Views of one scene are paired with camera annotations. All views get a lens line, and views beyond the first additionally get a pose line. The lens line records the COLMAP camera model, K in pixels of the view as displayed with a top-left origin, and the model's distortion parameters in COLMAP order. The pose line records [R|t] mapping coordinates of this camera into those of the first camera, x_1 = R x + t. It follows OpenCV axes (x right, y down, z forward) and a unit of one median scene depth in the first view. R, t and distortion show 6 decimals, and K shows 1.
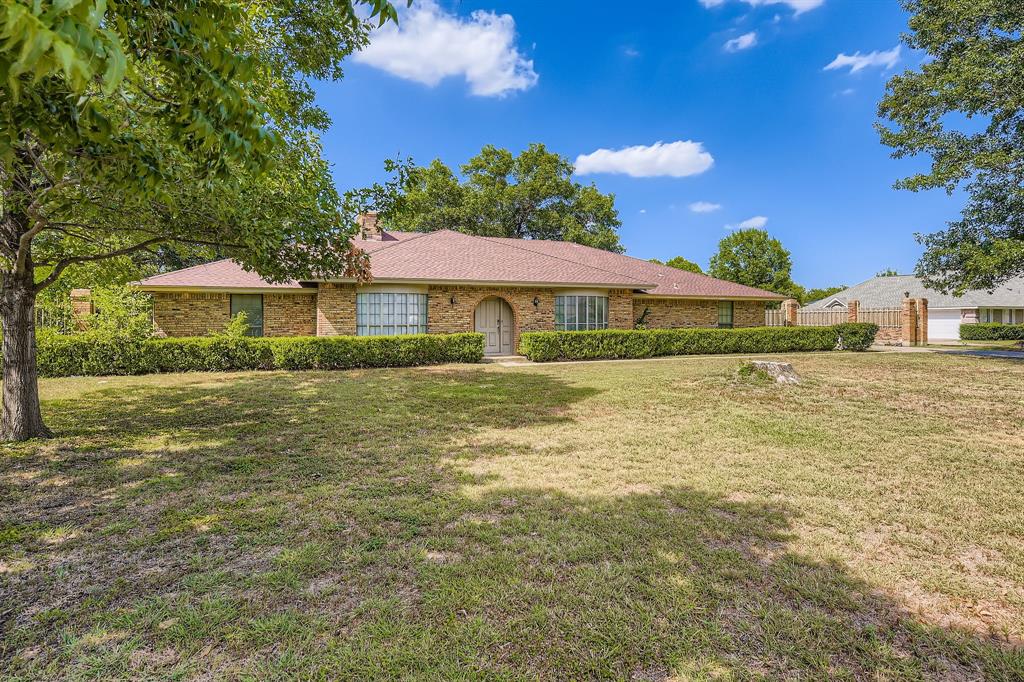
lens RADIAL K [[572.1, 0, 510.5], [0, 572.1, 315.6], [0, 0, 1]] dist [0.018929, -0.000175]
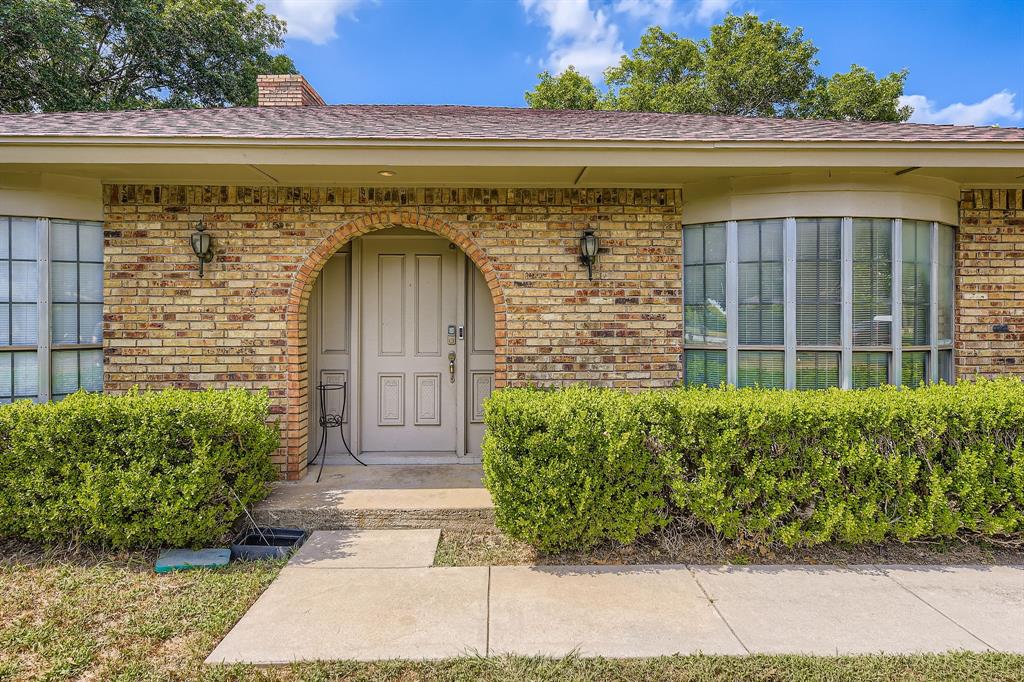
lens RADIAL K [[572.1, 0, 510.5], [0, 572.1, 315.6], [0, 0, 1]] dist [0.018929, -0.000175]
pose [[0.926683, 0.002102, -0.375838, 0.103803], [-0.000243, 0.999988, 0.004994, 0.001272], [0.375844, -0.004536, 0.926672, 0.789237]]
